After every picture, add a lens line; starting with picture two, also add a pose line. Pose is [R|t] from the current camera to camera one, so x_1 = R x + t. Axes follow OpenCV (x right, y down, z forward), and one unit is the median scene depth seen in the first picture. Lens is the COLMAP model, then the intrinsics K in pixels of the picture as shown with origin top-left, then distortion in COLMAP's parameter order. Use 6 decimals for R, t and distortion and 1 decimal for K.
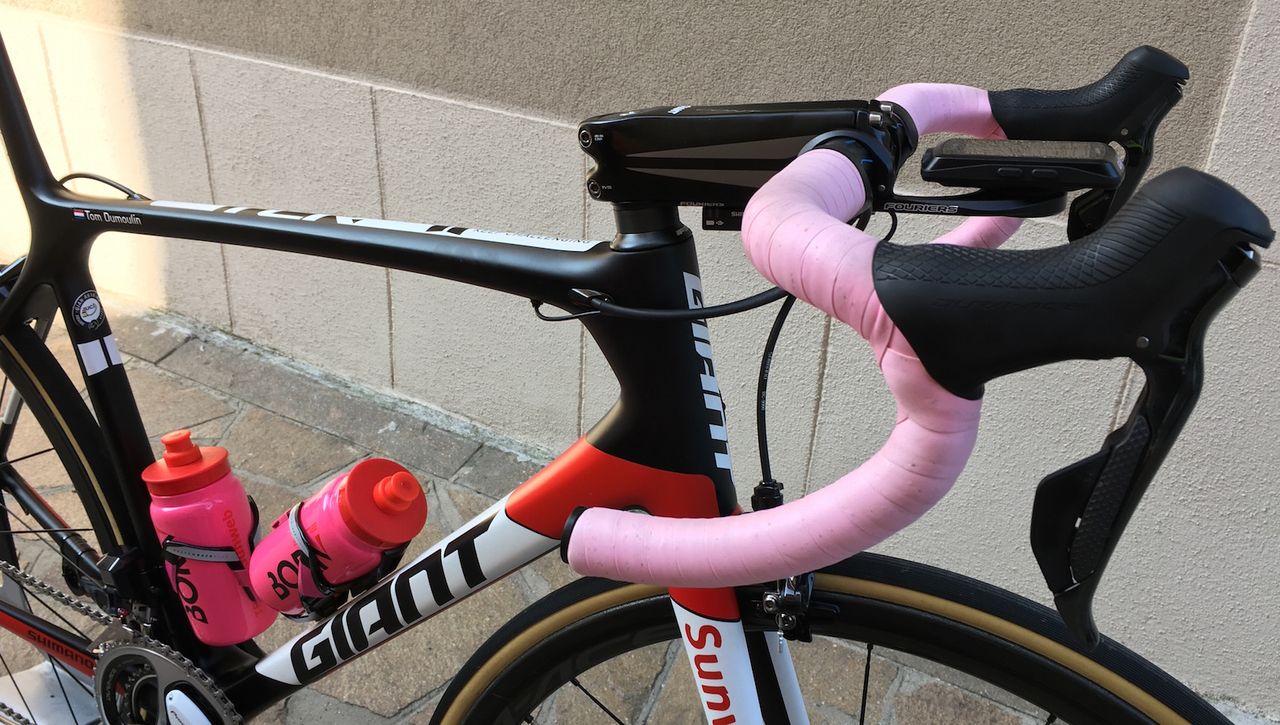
lens RADIAL K [[1106.2, 0, 638.7], [0, 1106.2, 413.2], [0, 0, 1]] dist [0.040915, -0.011723]
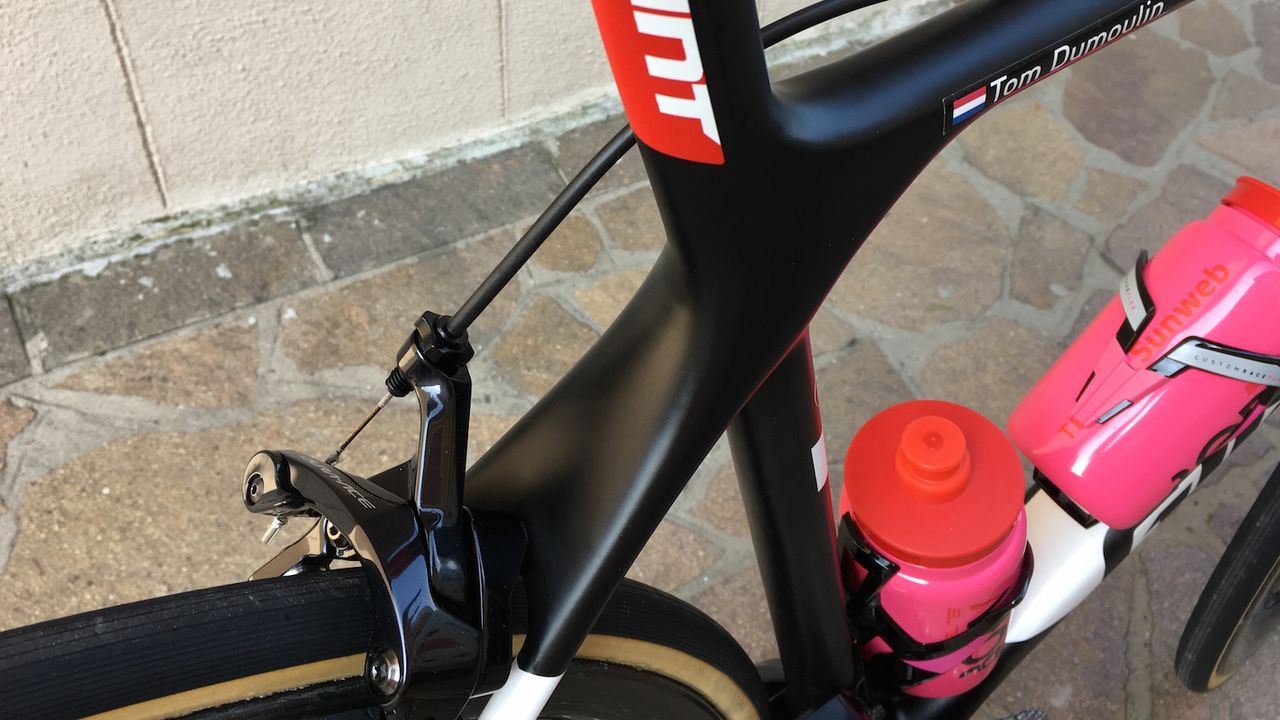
lens RADIAL K [[1123.7, 0, 635.8], [0, 1123.7, 231.1], [0, 0, 1]] dist [0.095507, -0.136661]
pose [[0.494435, -0.604333, 0.624753, -0.455135], [0.390507, 0.796575, 0.461489, -0.199736], [-0.776556, 0.015794, 0.629851, 0.511534]]
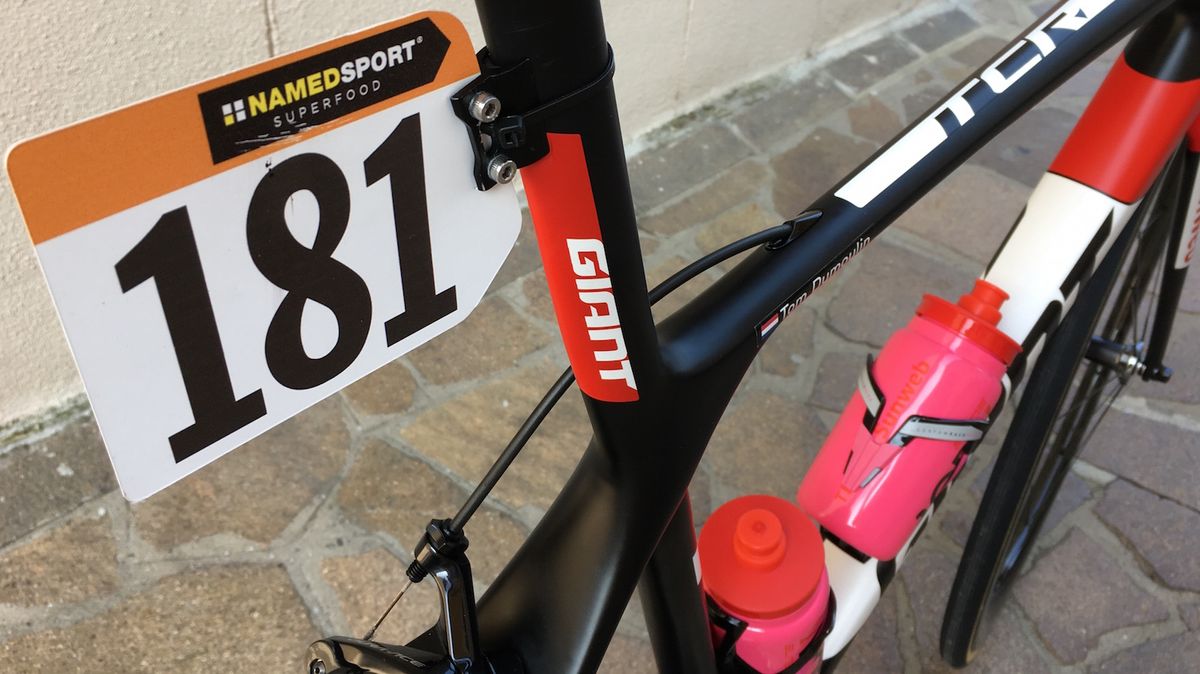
lens RADIAL K [[1054.7, 0, 599.1], [0, 1054.7, 279.3], [0, 0, 1]] dist [0.107055, -0.170323]
pose [[0.270776, -0.633632, 0.724701, -0.502824], [0.414352, 0.756233, 0.506384, -0.276070], [-0.868903, 0.163164, 0.467316, 0.493815]]
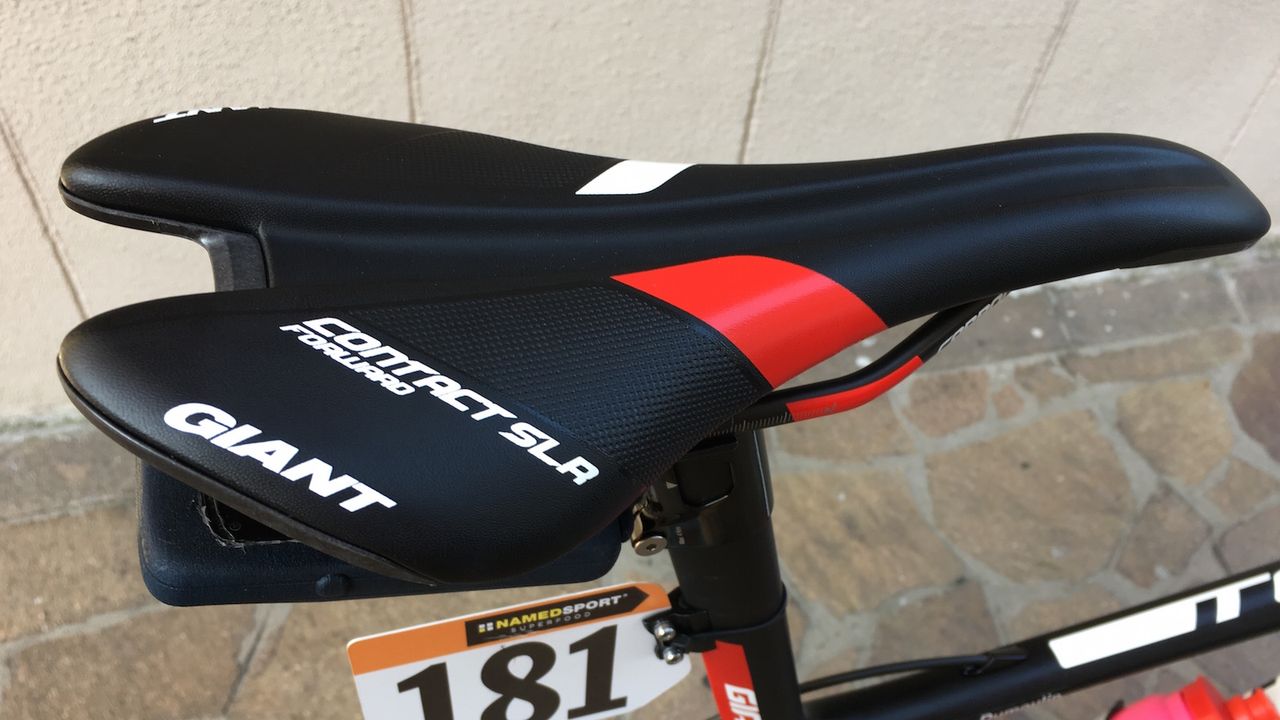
lens RADIAL K [[1107.0, 0, 630.6], [0, 1107.0, 470.2], [0, 0, 1]] dist [0.007480, -0.001606]
pose [[0.708418, -0.570420, 0.415650, -0.454899], [0.305649, 0.778769, 0.547812, -0.389106], [-0.636178, -0.261037, 0.726042, 0.415345]]
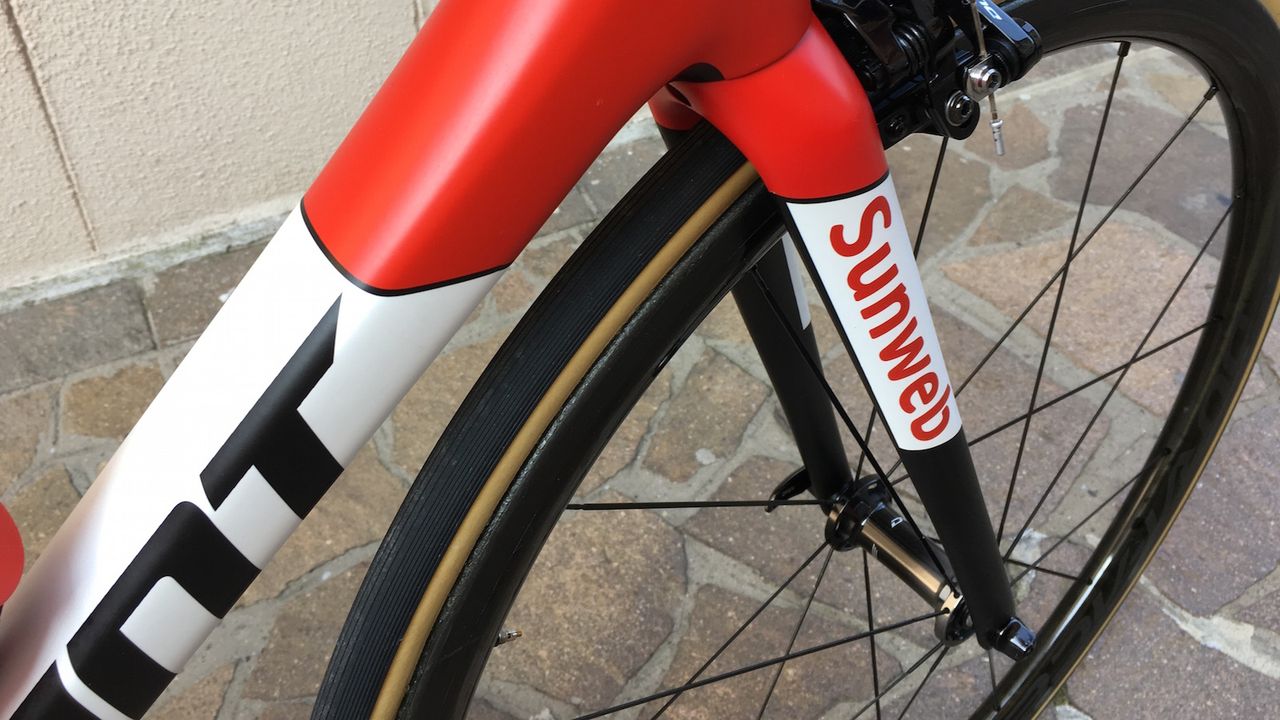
lens RADIAL K [[1126.6, 0, 627.1], [0, 1126.6, 250.2], [0, 0, 1]] dist [0.036026, -0.007125]
pose [[0.535026, -0.559761, 0.632783, -0.159496], [0.423592, 0.825790, 0.372344, -0.015707], [-0.730970, 0.068829, 0.678930, 0.335540]]
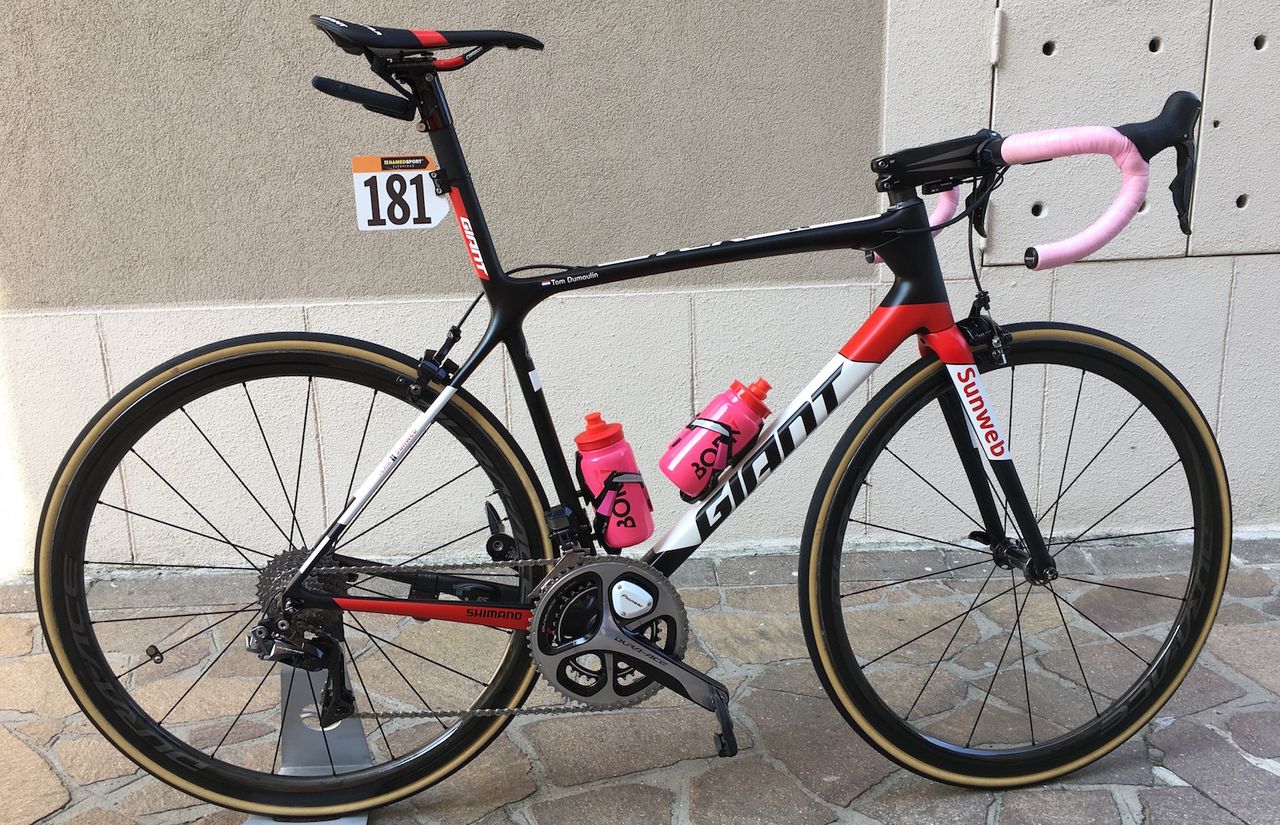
lens RADIAL K [[1061.9, 0, 638.7], [0, 1061.9, 425.9], [0, 0, 1]] dist [0.034378, -0.011710]
pose [[0.828141, -0.210165, 0.519628, -0.745431], [0.329847, 0.932261, -0.148627, 0.183695], [-0.453193, 0.294482, 0.841366, -0.211967]]
